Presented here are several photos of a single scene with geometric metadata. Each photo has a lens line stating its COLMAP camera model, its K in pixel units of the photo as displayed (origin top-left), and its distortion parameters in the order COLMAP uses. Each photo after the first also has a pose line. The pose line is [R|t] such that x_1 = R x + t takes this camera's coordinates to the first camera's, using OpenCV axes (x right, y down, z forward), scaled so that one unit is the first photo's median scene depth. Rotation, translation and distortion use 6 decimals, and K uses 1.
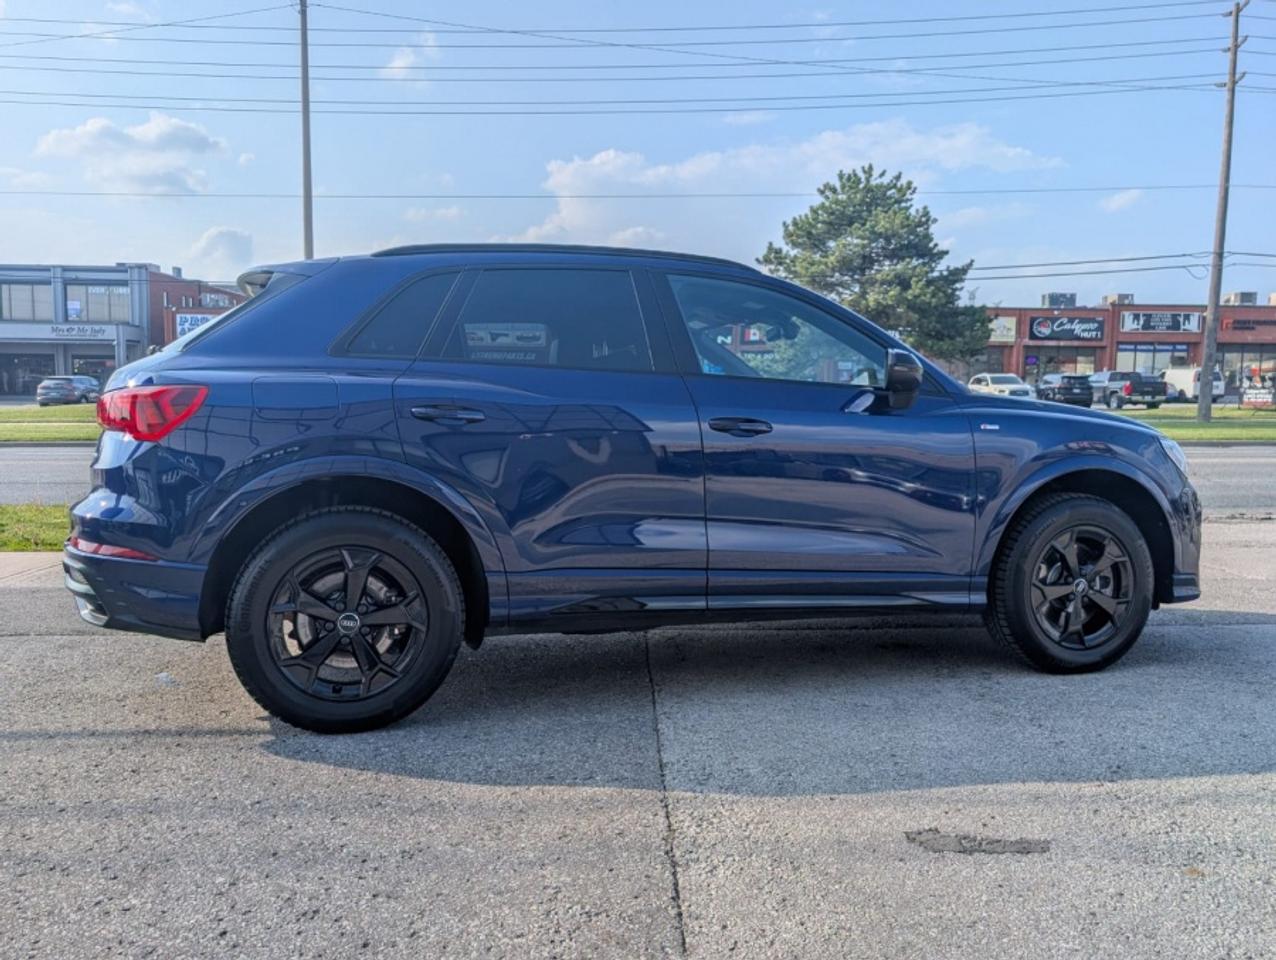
lens RADIAL K [[1152.9, 0, 551.1], [0, 1152.9, 479.4], [0, 0, 1]] dist [-0.006690, 0.002660]
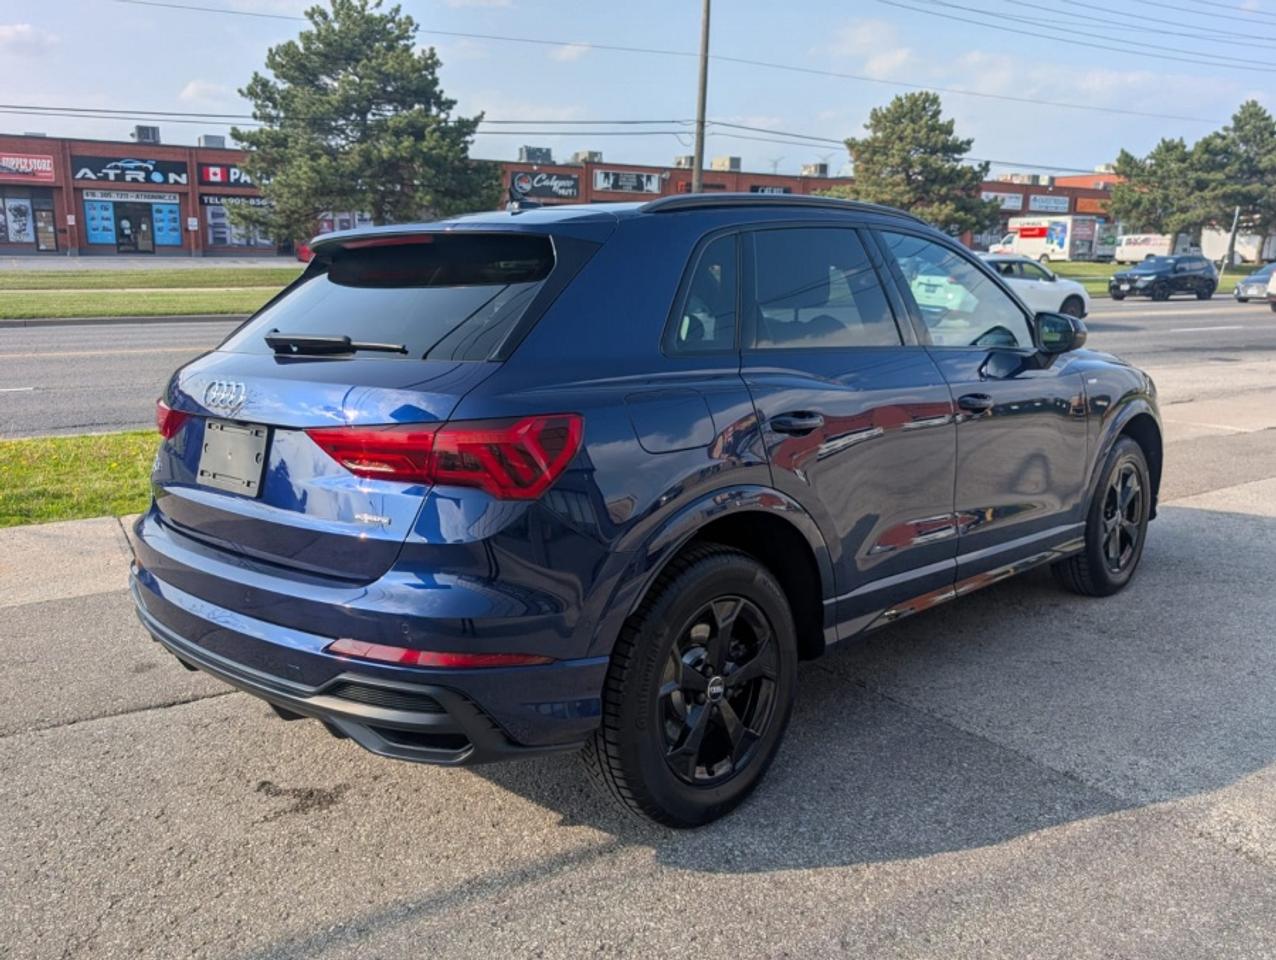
lens RADIAL K [[1247.8, 0, 638.0], [0, 1247.8, 480.0], [0, 0, 1]] dist [0.019589, -0.029939]
pose [[0.822939, -0.099946, 0.559270, -0.126556], [0.028786, 0.990475, 0.134648, -0.025039], [-0.567400, -0.094708, 0.817978, 0.060448]]
